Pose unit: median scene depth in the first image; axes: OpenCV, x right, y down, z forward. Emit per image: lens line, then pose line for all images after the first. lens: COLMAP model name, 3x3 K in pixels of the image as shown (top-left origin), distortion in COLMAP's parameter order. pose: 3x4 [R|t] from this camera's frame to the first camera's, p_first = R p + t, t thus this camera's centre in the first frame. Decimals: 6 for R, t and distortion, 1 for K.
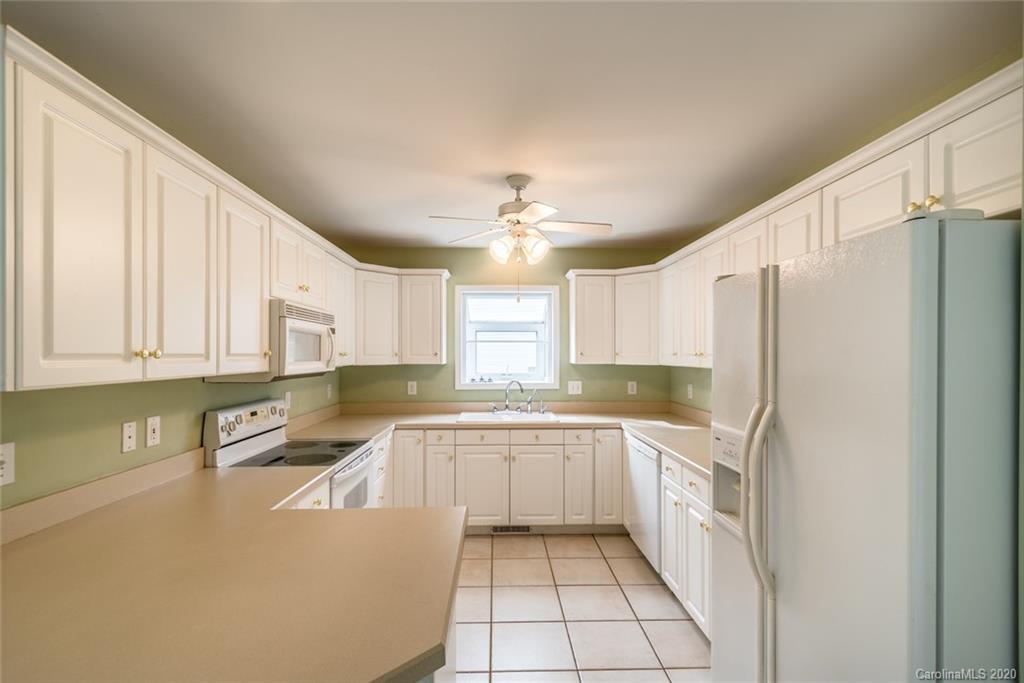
lens RADIAL K [[485.5, 0, 510.4], [0, 485.5, 346.0], [0, 0, 1]] dist [0.022758, 0.000632]
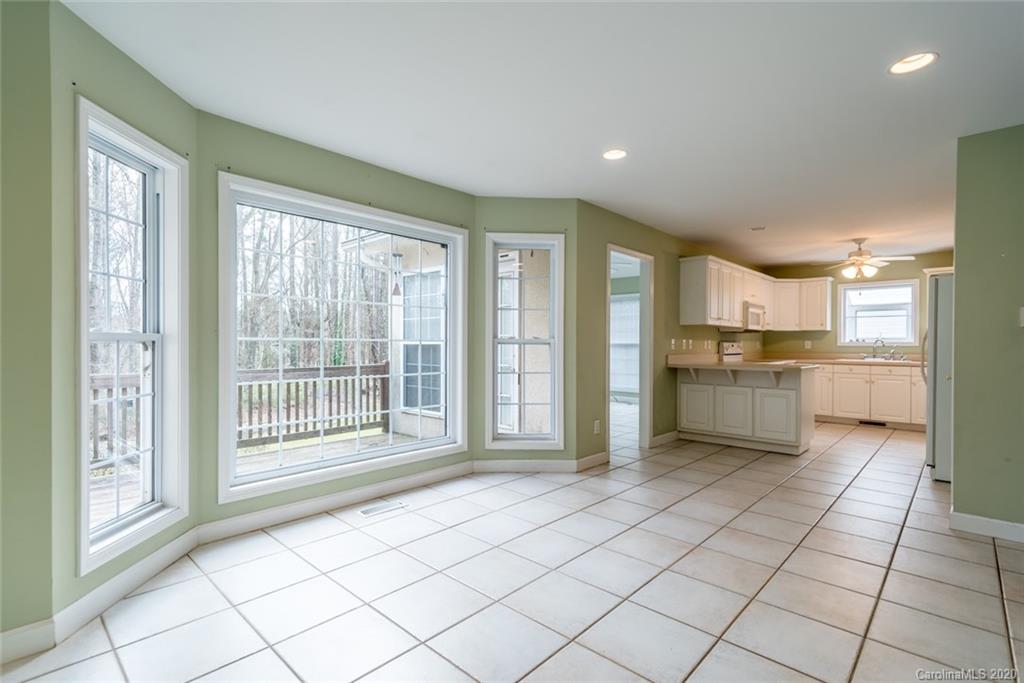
lens RADIAL K [[485.5, 0, 509.7], [0, 485.5, 338.9], [0, 0, 1]] dist [0.022758, 0.000632]
pose [[0.712345, 0.003175, -0.701823, 0.316604], [0.002849, 0.999968, 0.007416, 0.057343], [0.701824, -0.007283, 0.712313, -1.184734]]
